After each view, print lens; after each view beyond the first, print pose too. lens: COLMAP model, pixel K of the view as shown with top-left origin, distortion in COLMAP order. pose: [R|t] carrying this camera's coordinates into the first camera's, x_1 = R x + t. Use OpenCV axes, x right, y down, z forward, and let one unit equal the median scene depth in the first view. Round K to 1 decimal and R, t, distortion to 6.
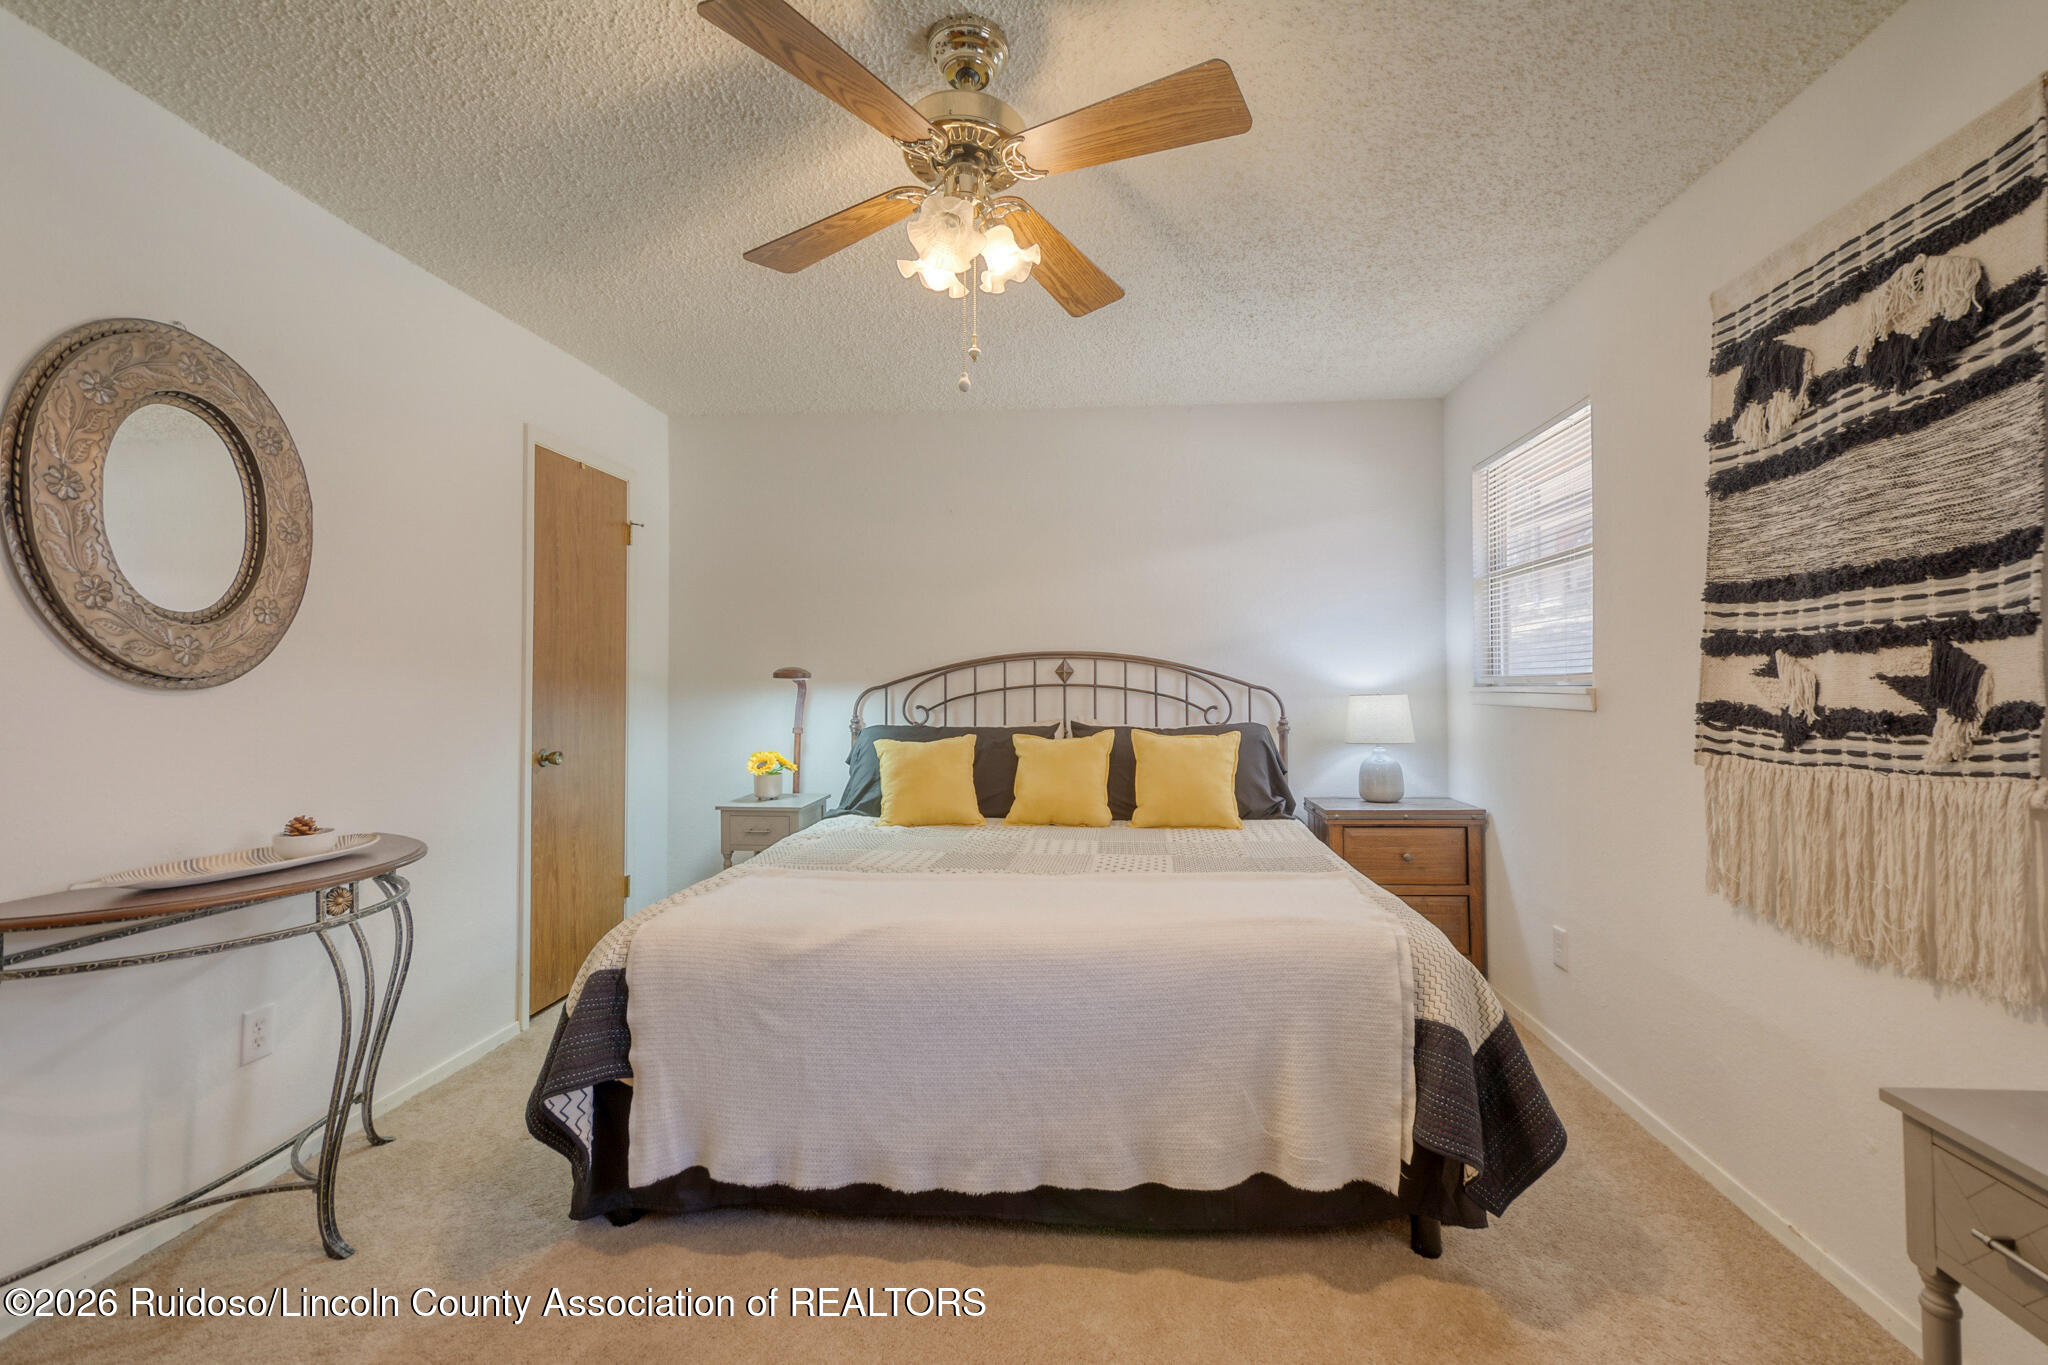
lens RADIAL K [[885.3, 0, 1047.2], [0, 885.3, 673.9], [0, 0, 1]] dist [0.016657, -0.007353]
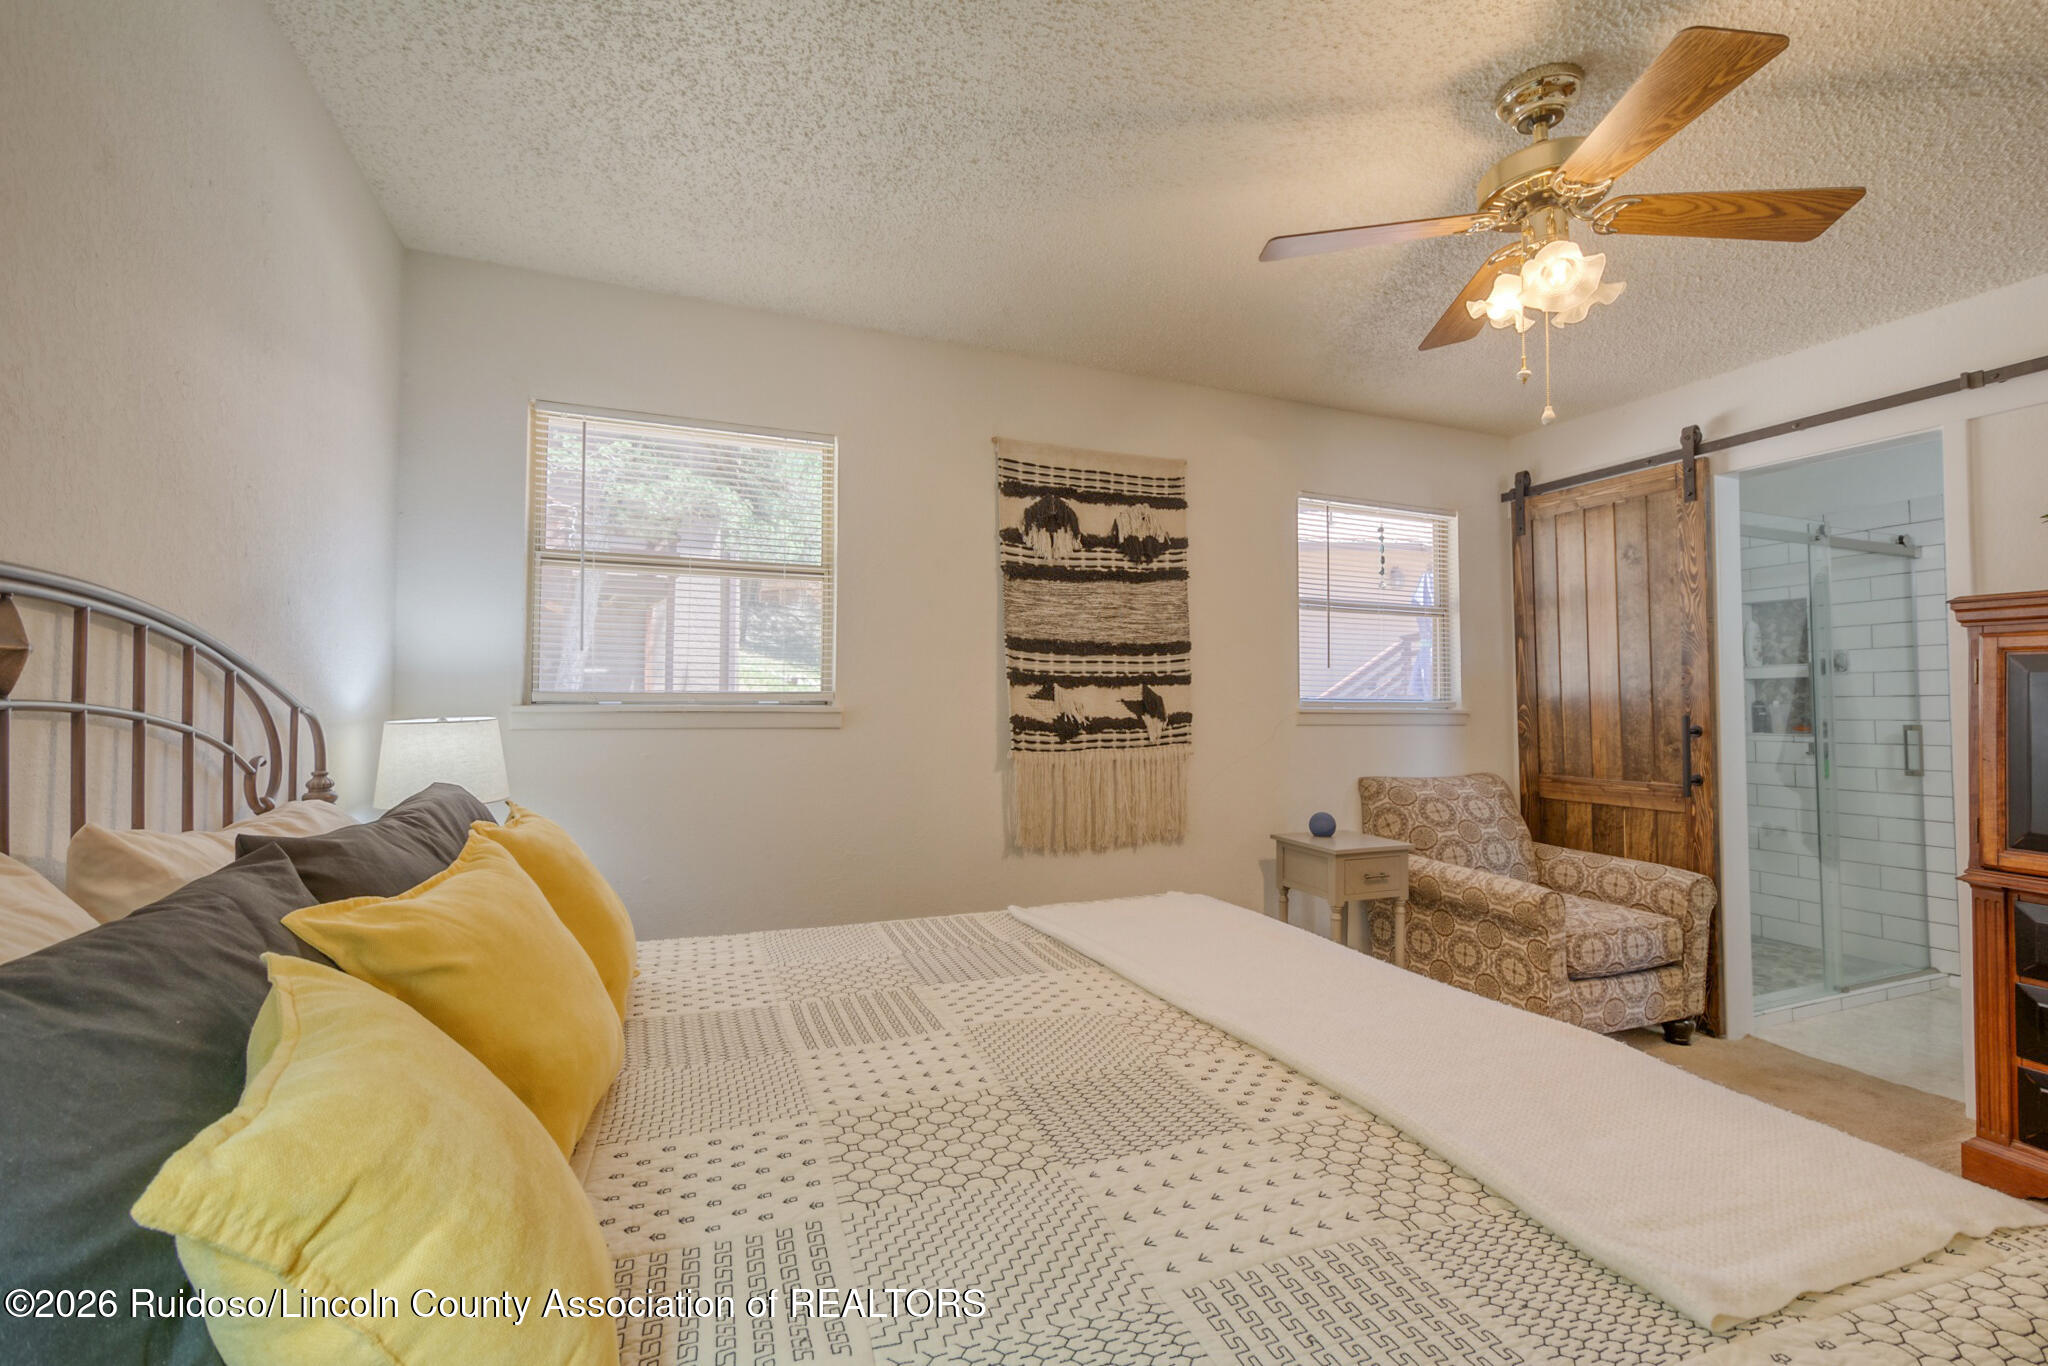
lens RADIAL K [[904.6, 0, 1050.5], [0, 904.6, 672.9], [0, 0, 1]] dist [0.007029, -0.001145]
pose [[-0.467158, 0.026081, 0.883789, -0.707815], [-0.015938, 0.999154, -0.037910, 0.018681], [-0.884030, -0.031796, -0.466347, 1.891405]]
